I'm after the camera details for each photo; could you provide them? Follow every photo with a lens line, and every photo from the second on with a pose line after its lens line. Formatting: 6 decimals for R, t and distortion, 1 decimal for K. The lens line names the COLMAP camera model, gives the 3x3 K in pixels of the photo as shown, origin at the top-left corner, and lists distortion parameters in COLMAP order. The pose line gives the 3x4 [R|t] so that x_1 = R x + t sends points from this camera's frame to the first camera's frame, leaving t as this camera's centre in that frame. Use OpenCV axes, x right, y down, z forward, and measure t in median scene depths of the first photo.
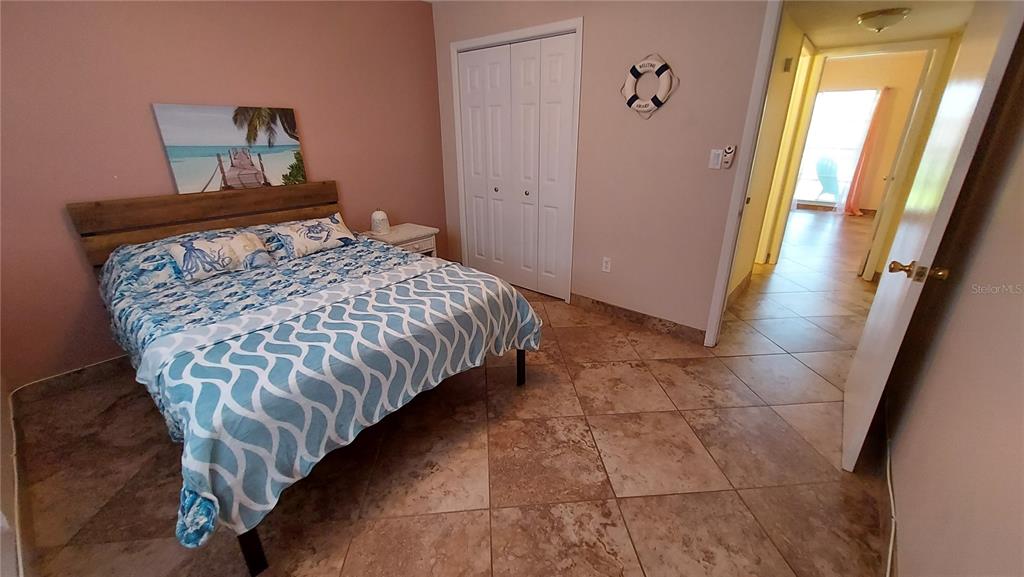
lens RADIAL K [[405.2, 0, 515.9], [0, 405.2, 285.8], [0, 0, 1]] dist [0.013744, -0.005884]
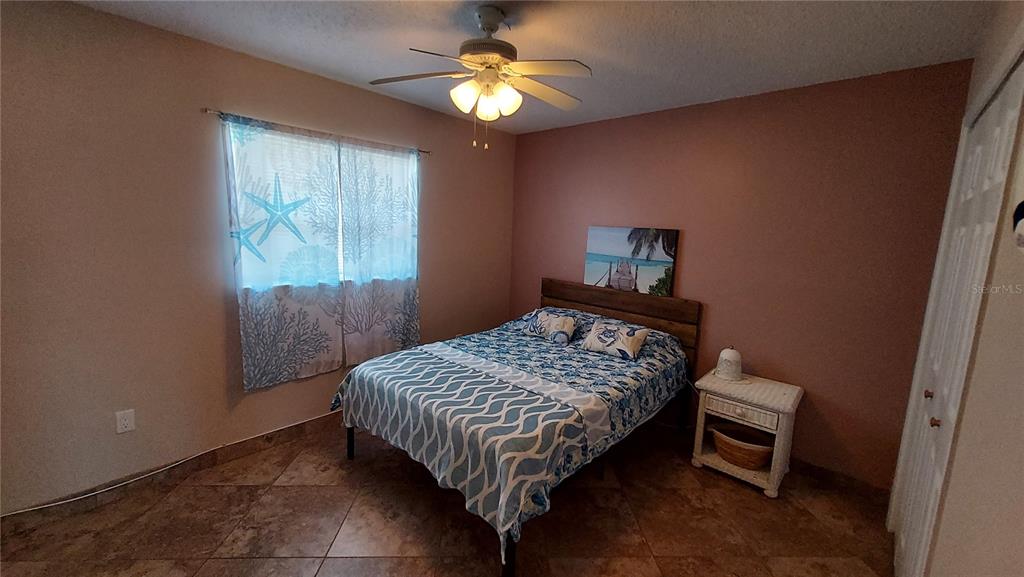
lens RADIAL K [[405.2, 0, 515.9], [0, 405.2, 285.8], [0, 0, 1]] dist [0.013744, -0.005884]
pose [[-0.046513, 0.149648, -0.987645, 0.580224], [-0.393251, 0.906132, 0.155817, -0.334717], [0.918254, 0.395640, 0.016702, 0.728322]]
